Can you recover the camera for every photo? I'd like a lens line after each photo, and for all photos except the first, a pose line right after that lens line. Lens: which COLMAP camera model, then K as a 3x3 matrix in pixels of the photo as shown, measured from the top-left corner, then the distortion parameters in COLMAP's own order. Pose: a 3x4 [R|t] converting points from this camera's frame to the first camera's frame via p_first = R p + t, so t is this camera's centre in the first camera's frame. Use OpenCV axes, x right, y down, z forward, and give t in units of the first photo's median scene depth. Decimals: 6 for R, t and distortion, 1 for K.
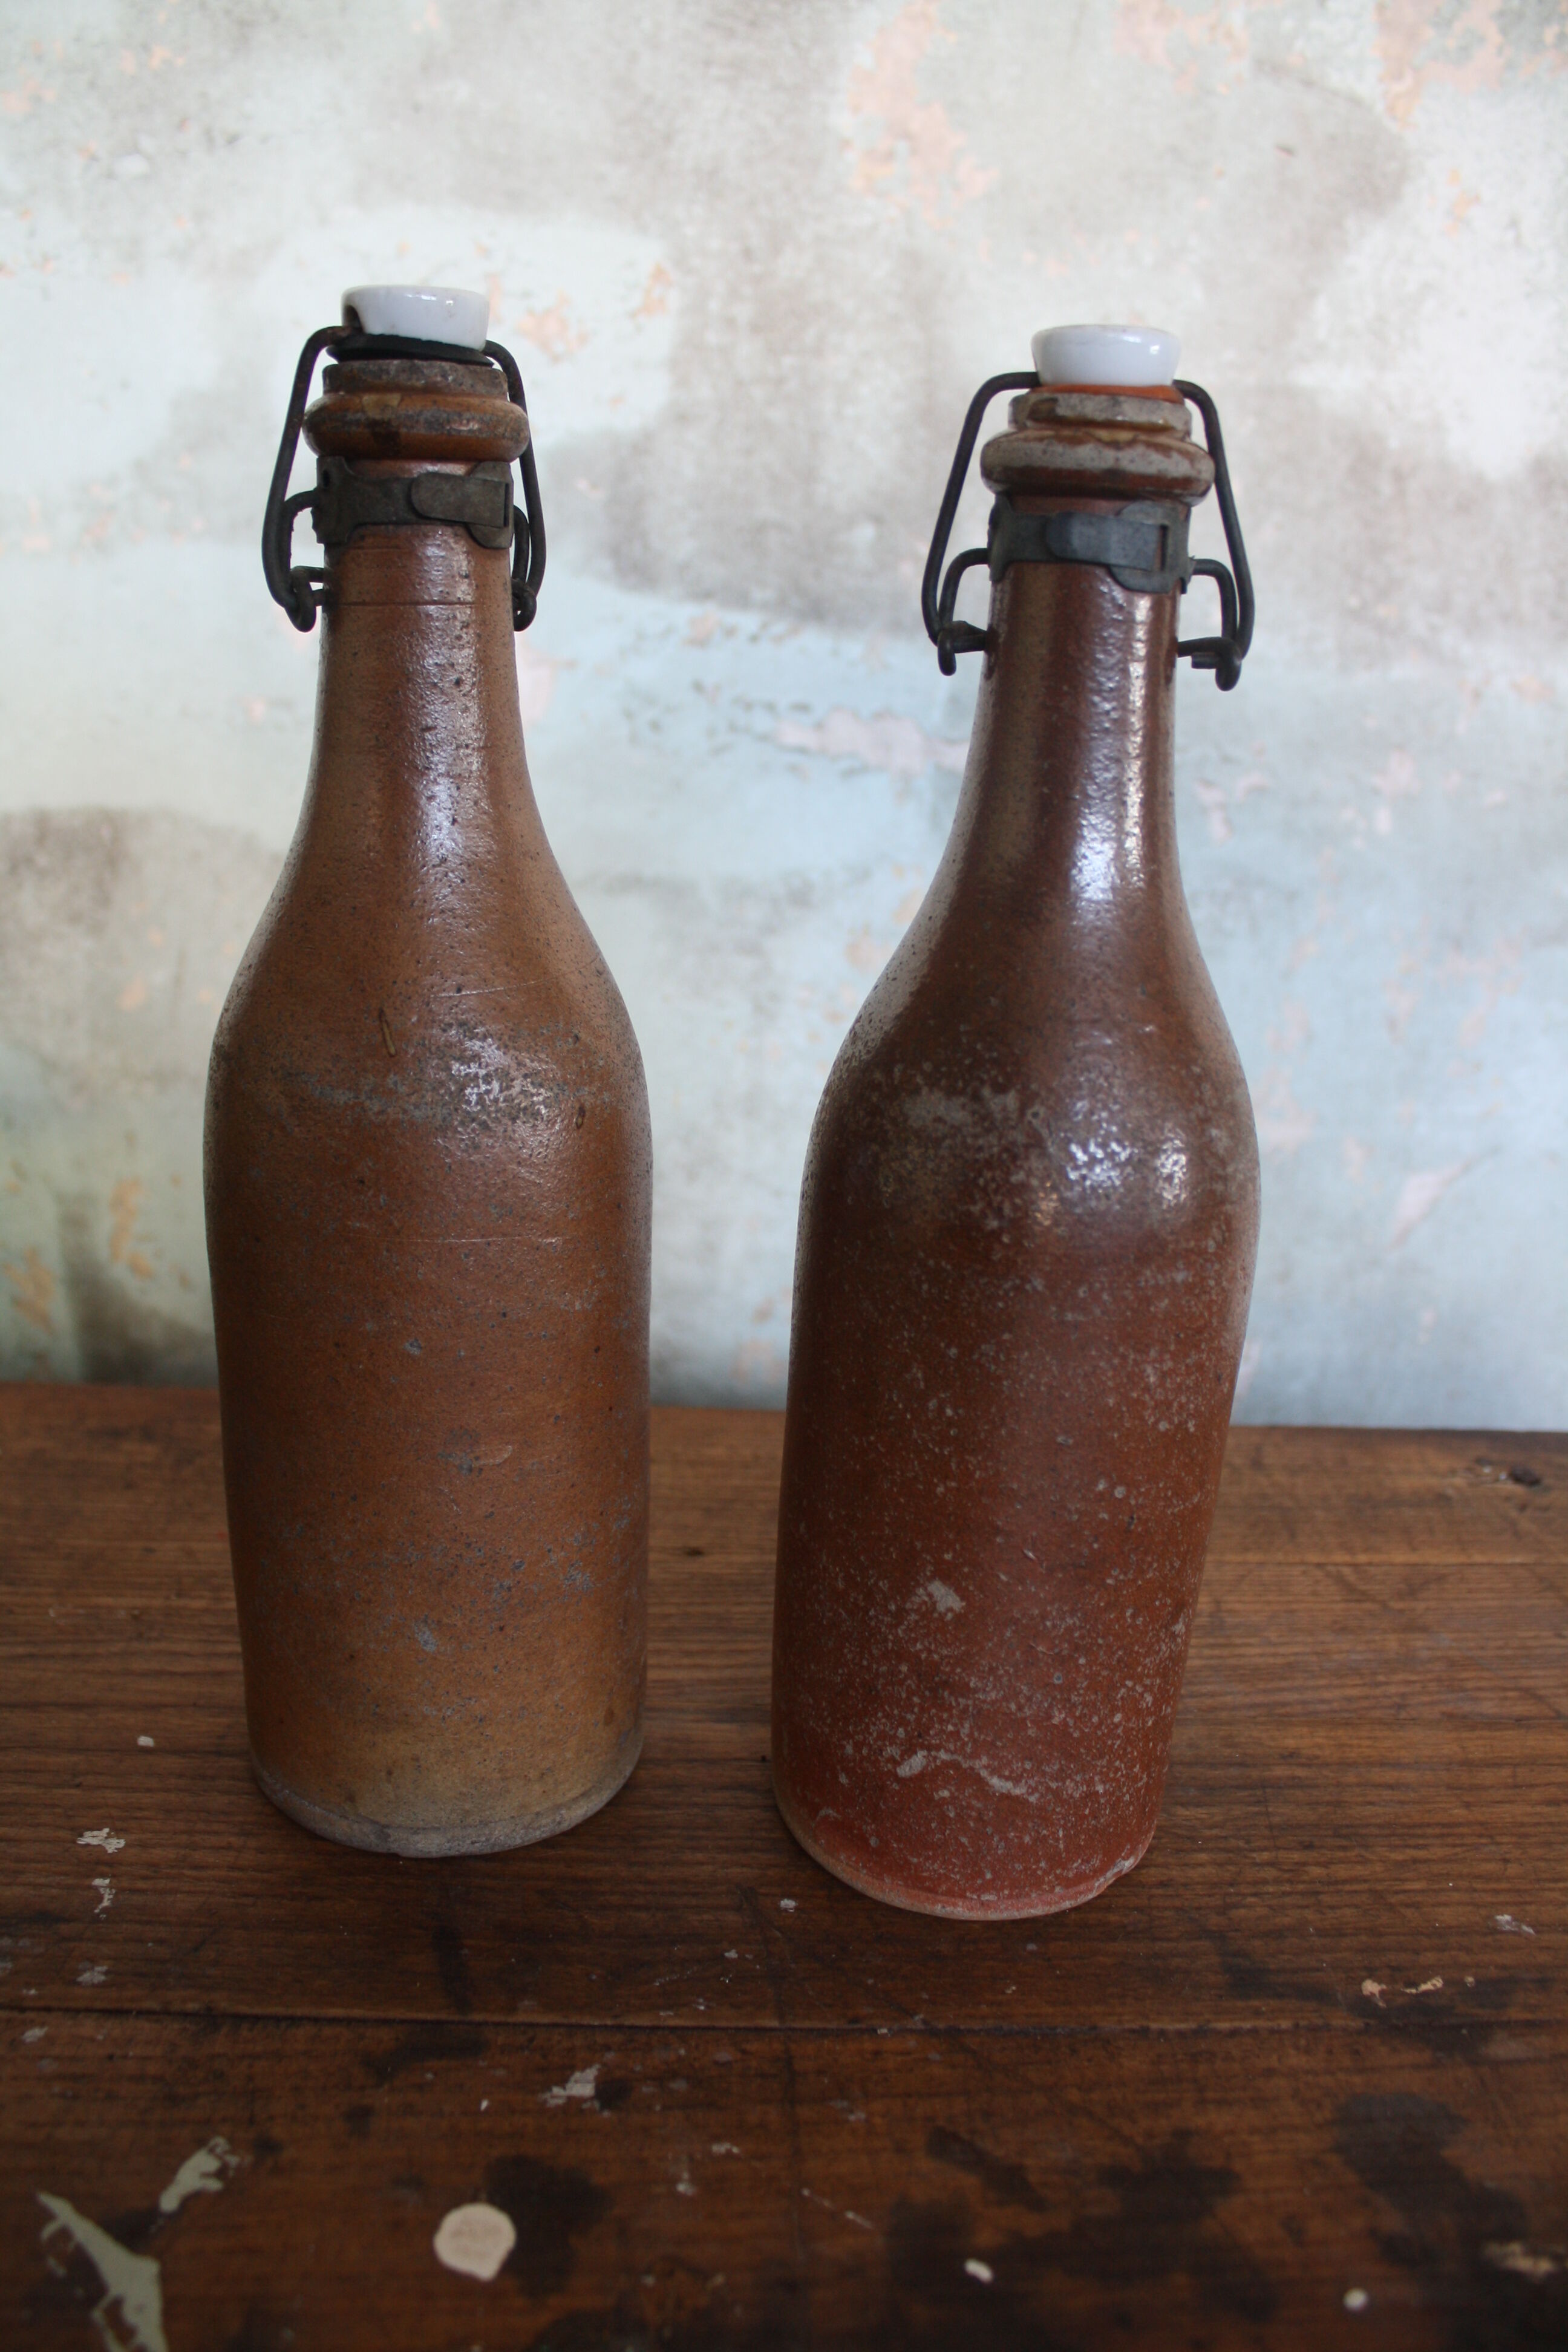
lens RADIAL K [[1884.5, 0, 775.9], [0, 1884.5, 1223.7], [0, 0, 1]] dist [-0.143151, 0.086435]
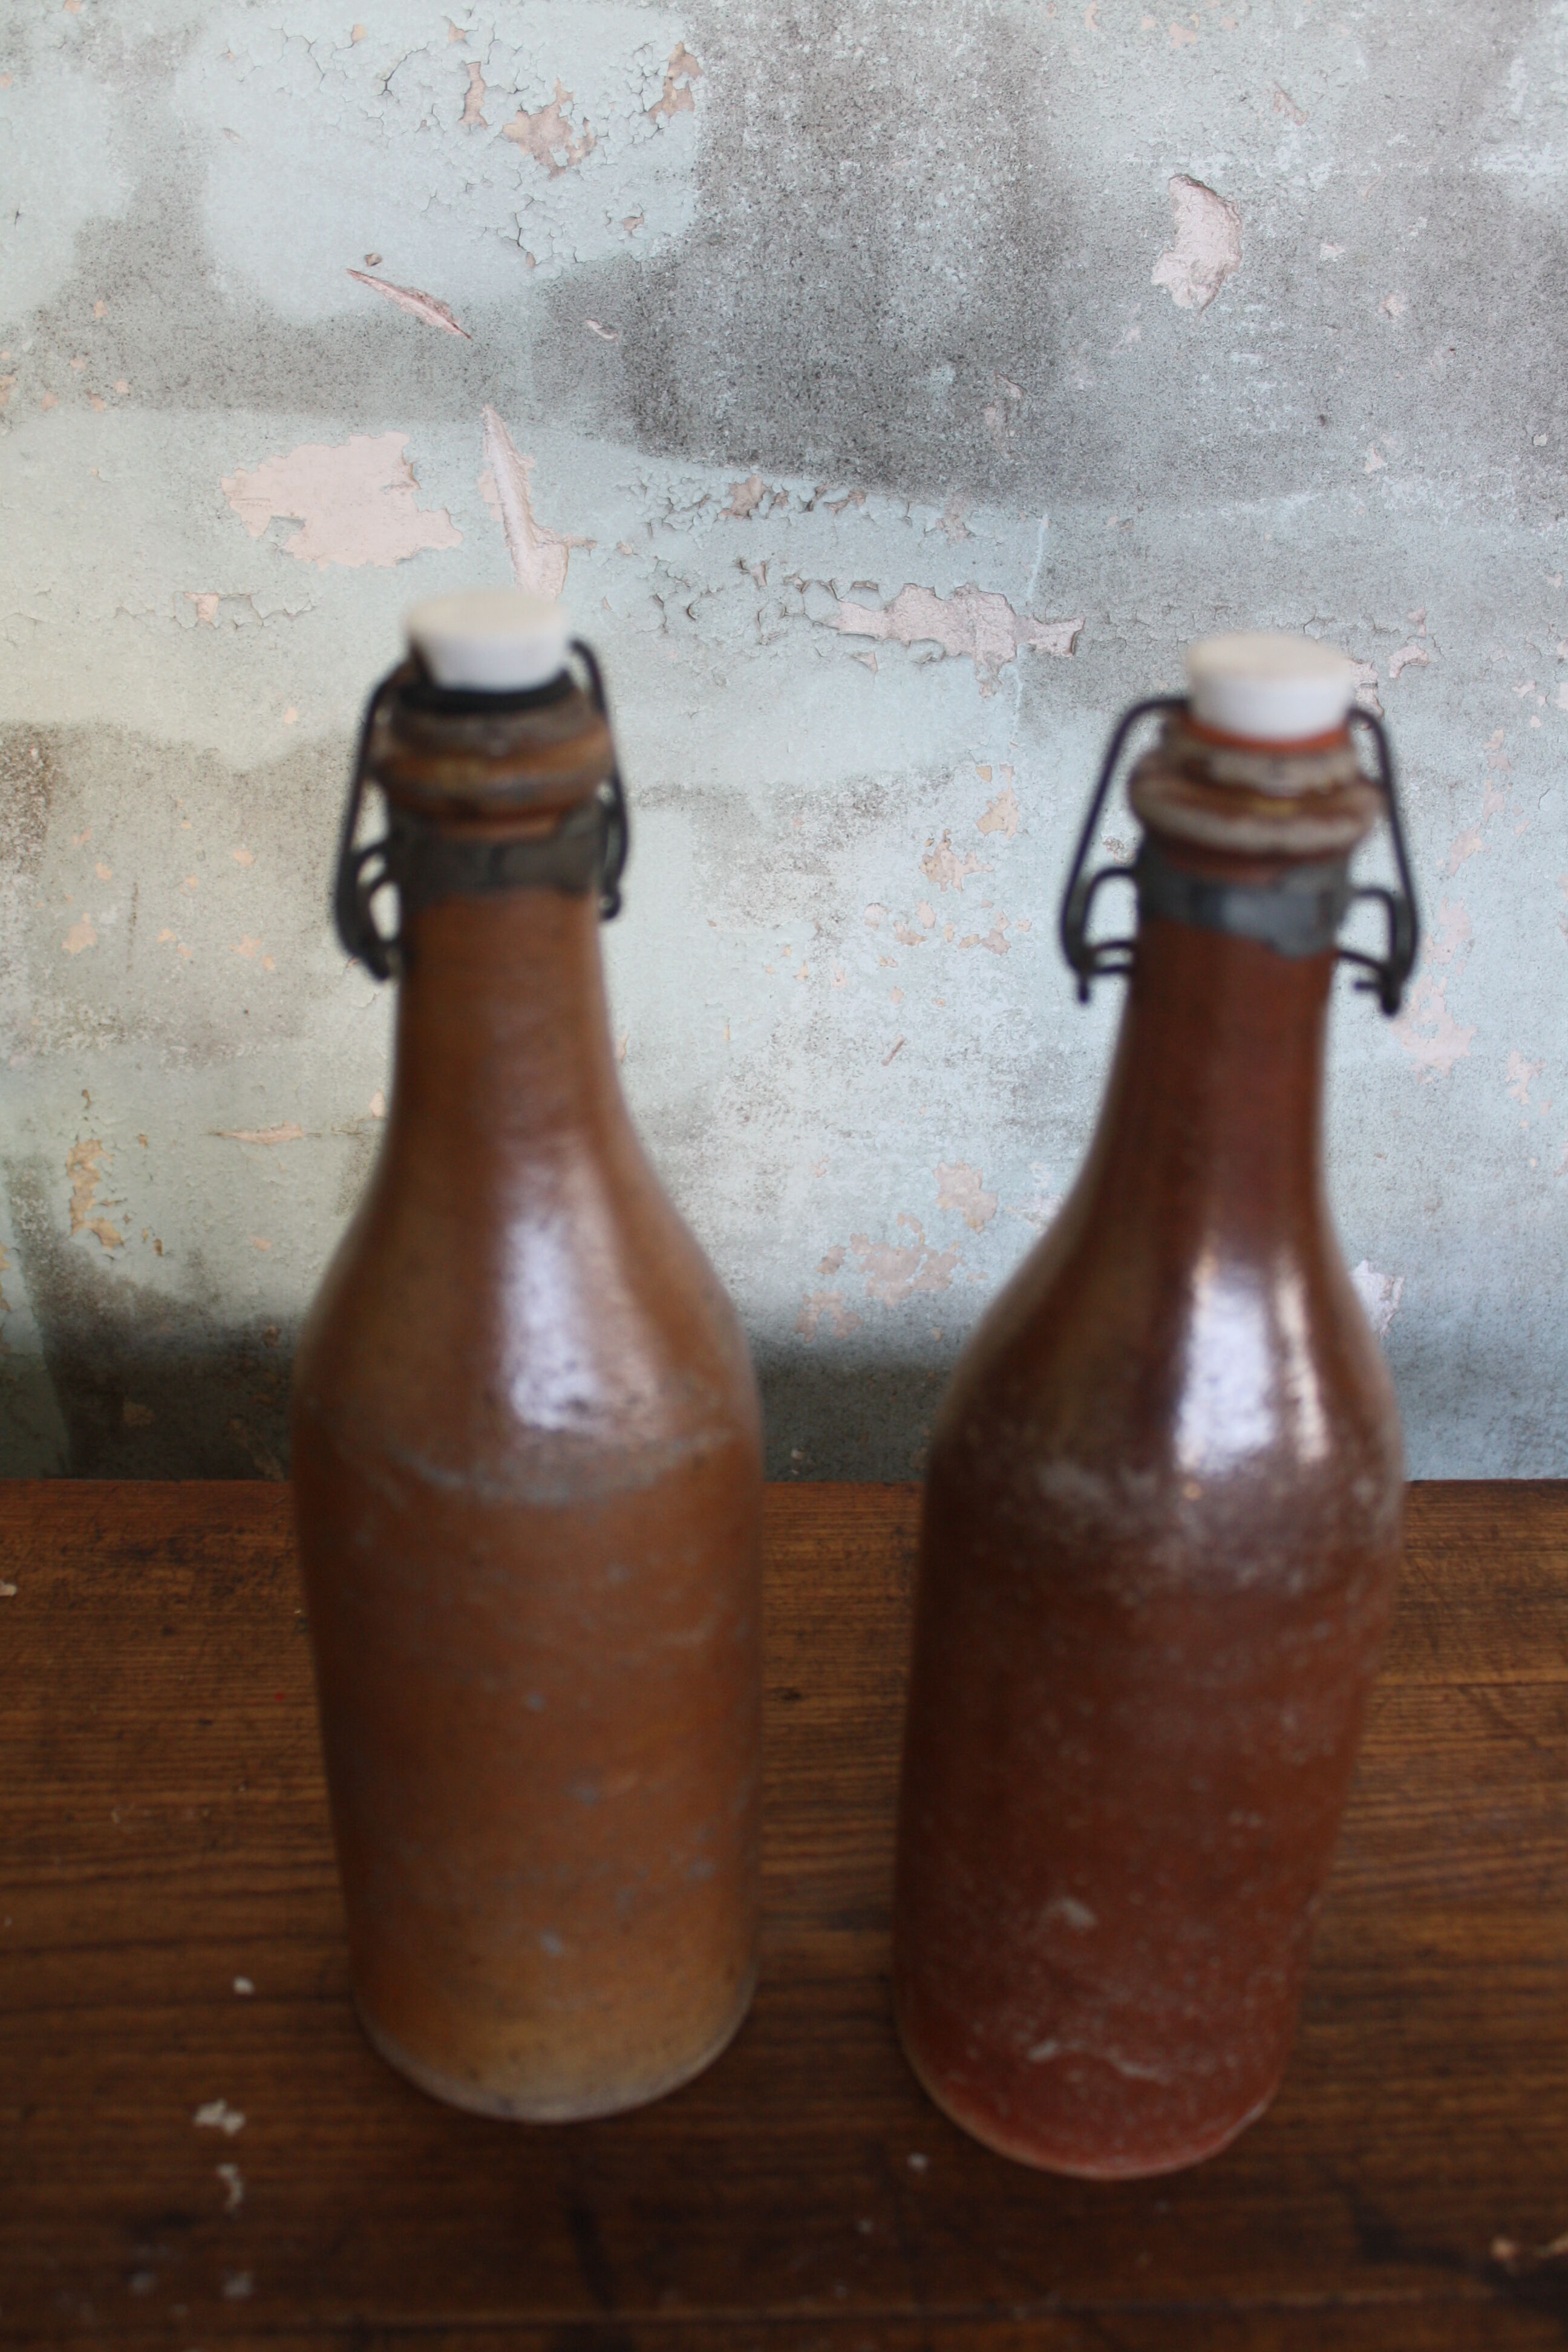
lens RADIAL K [[2378.8, 0, 784.7], [0, 2378.8, 1186.6], [0, 0, 1]] dist [-0.067331, 0.000000]
pose [[0.999689, -0.024632, -0.003903, -0.032336], [0.024935, 0.984291, 0.174784, -0.254919], [-0.000463, -0.174827, 0.984599, -0.107166]]
